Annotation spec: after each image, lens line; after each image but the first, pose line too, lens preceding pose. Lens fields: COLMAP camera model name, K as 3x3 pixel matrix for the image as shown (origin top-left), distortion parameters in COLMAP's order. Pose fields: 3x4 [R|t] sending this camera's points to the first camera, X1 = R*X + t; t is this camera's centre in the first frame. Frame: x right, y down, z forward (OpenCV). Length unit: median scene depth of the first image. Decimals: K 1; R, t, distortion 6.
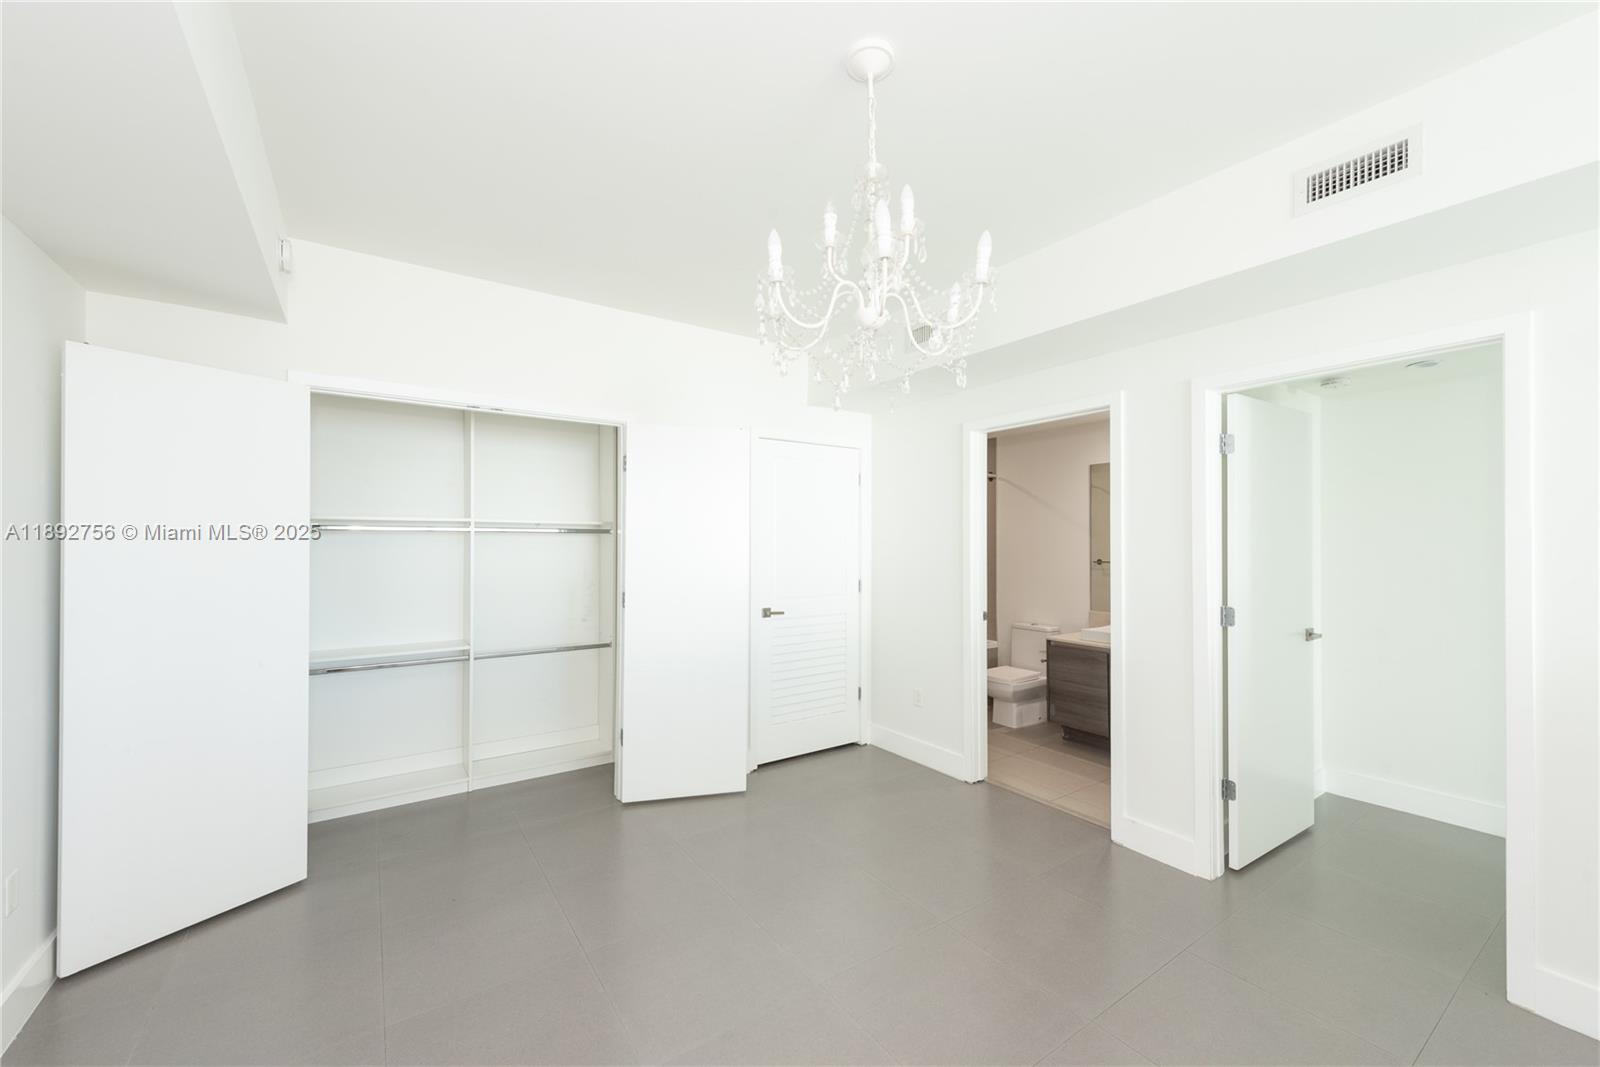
lens RADIAL K [[632.3, 0, 809.9], [0, 632.3, 531.7], [0, 0, 1]] dist [0.014962, -0.003906]
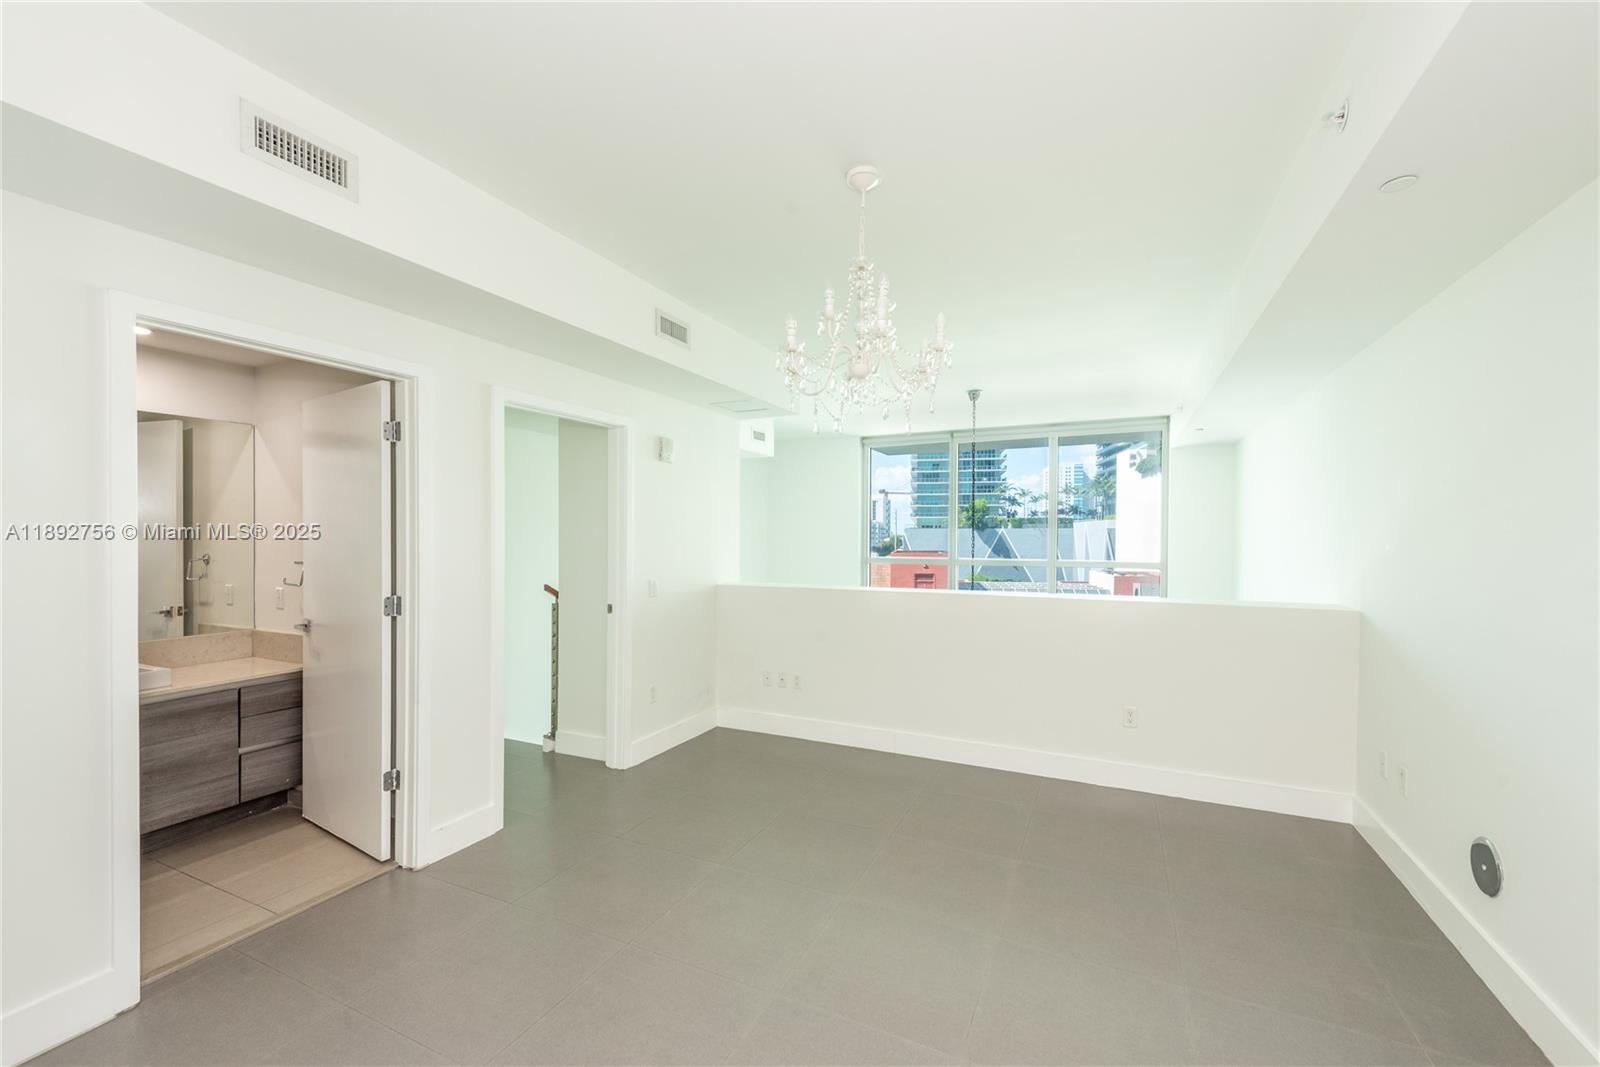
lens RADIAL K [[632.3, 0, 828.7], [0, 632.3, 533.8], [0, 0, 1]] dist [0.014962, -0.003906]
pose [[-0.521010, 0.000399, 0.853551, -0.397825], [-0.016964, 0.999798, -0.010823, 0.012462], [-0.853382, -0.020119, -0.520897, 0.672462]]
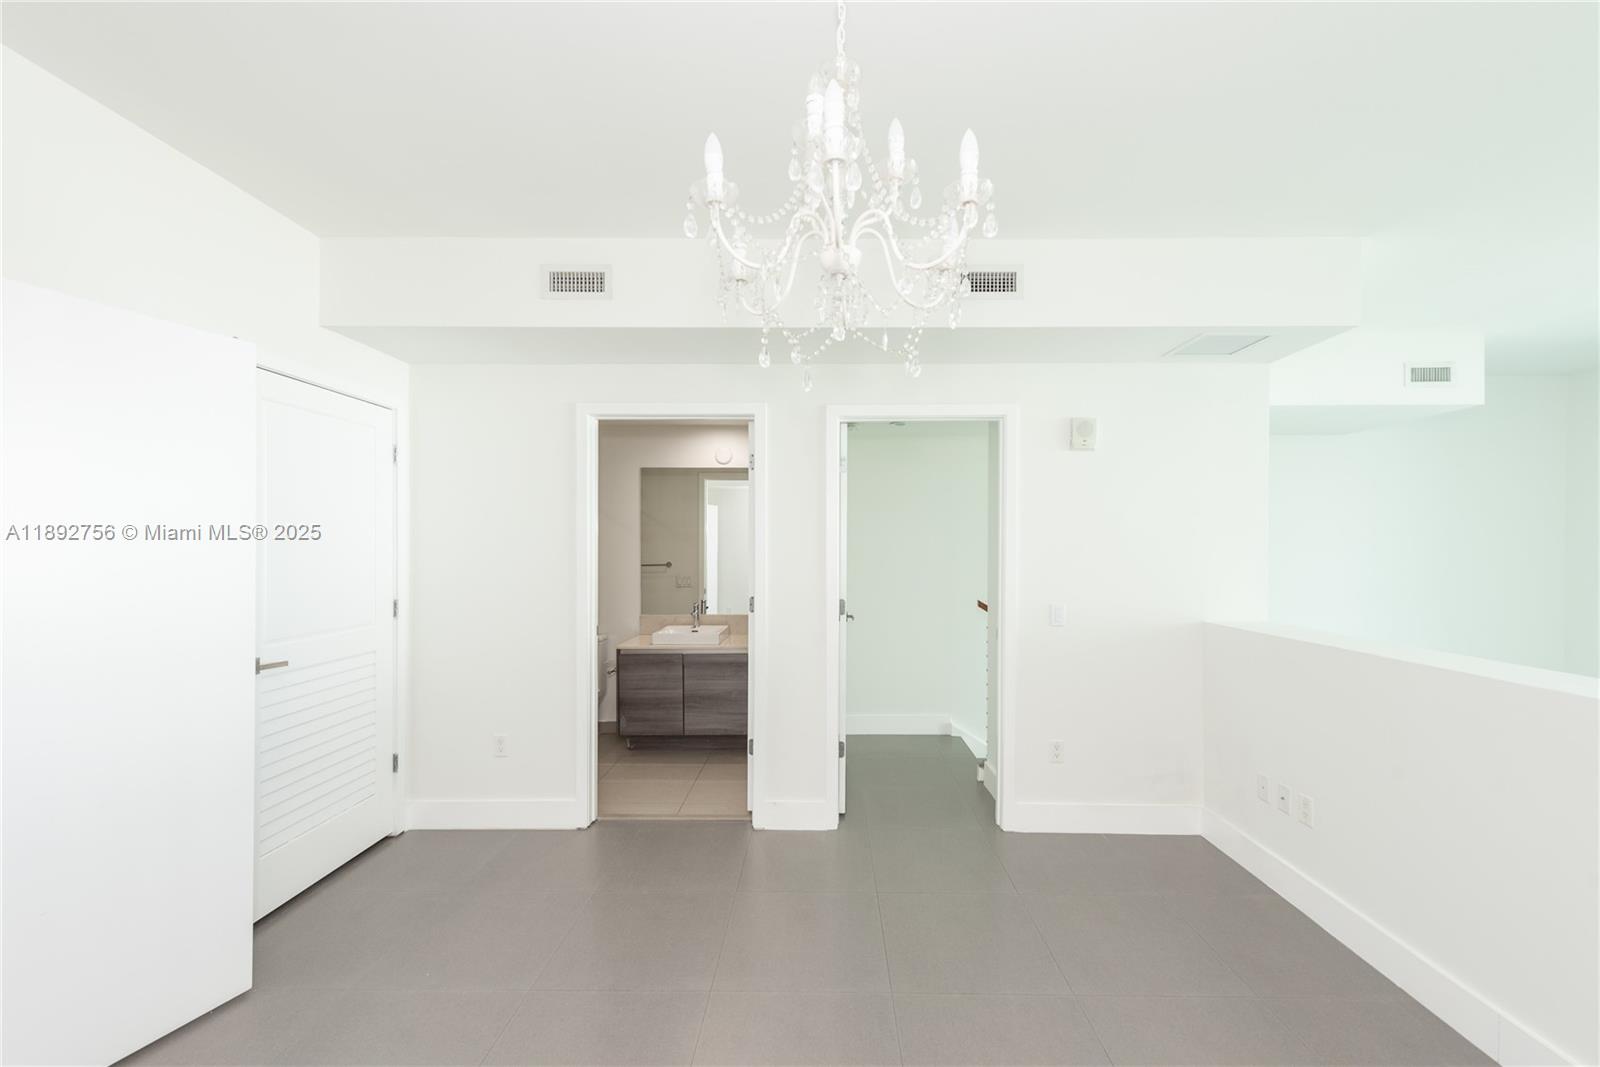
lens RADIAL K [[632.3, 0, 825.5], [0, 632.3, 546.9], [0, 0, 1]] dist [0.014962, -0.003906]
pose [[0.574414, -0.001517, 0.818564, -0.216006], [-0.015238, 0.999805, 0.012546, 0.002922], [-0.818423, -0.019679, 0.574279, 0.212523]]
